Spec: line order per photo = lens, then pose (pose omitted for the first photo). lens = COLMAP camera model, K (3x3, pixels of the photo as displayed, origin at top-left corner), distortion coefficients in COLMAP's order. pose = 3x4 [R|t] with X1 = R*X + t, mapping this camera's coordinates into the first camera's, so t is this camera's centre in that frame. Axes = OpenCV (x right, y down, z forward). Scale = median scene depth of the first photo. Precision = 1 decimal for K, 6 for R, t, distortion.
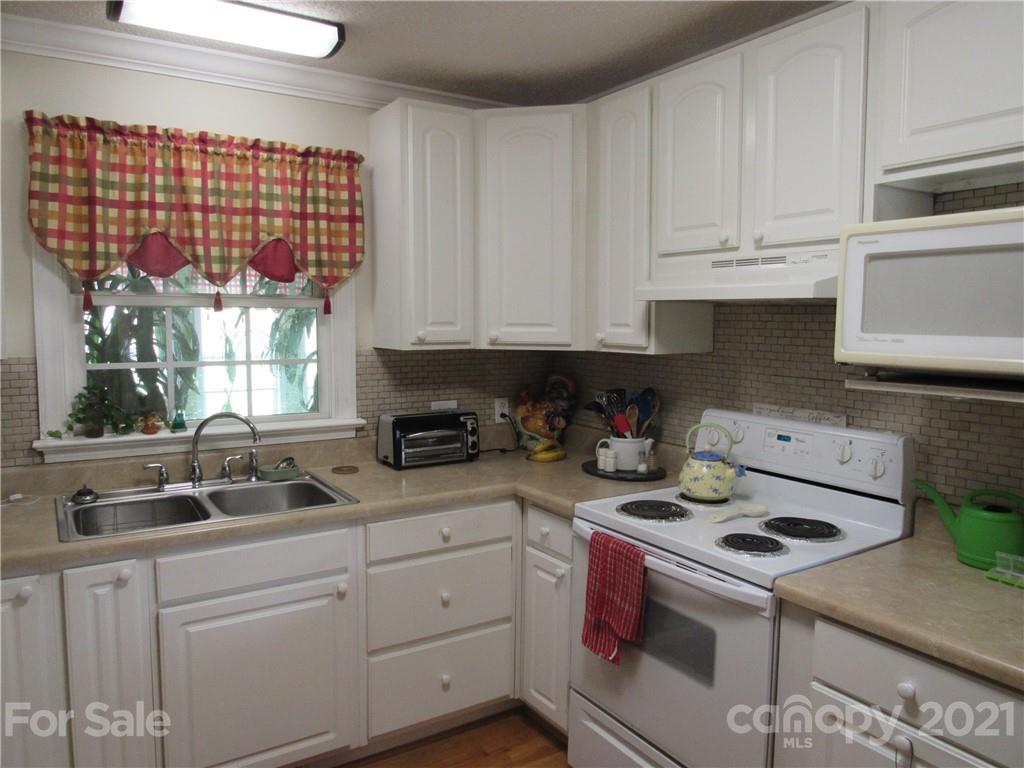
lens RADIAL K [[730.9, 0, 512.0], [0, 730.9, 384.0], [0, 0, 1]] dist [-0.020299, 0.007695]
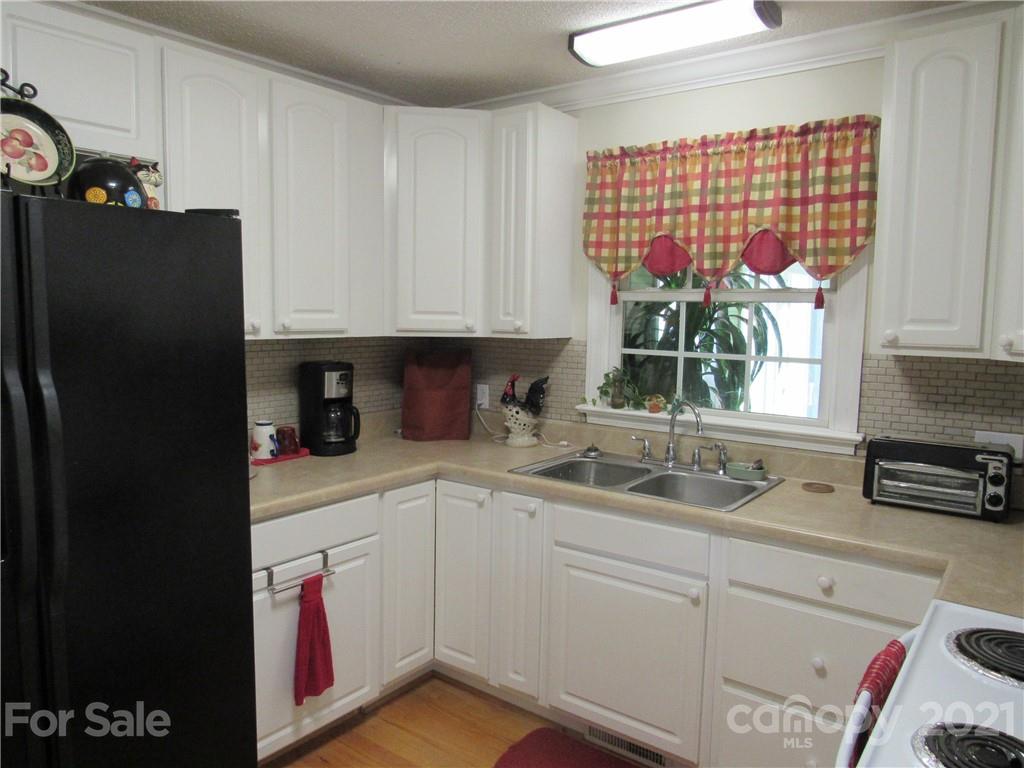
lens RADIAL K [[736.5, 0, 458.4], [0, 736.5, 375.5], [0, 0, 1]] dist [0.006450, 0.005749]
pose [[0.337983, 0.088754, -0.936958, 0.482932], [-0.096421, 0.993570, 0.059335, -0.028823], [0.936200, 0.070289, 0.344368, 0.314632]]
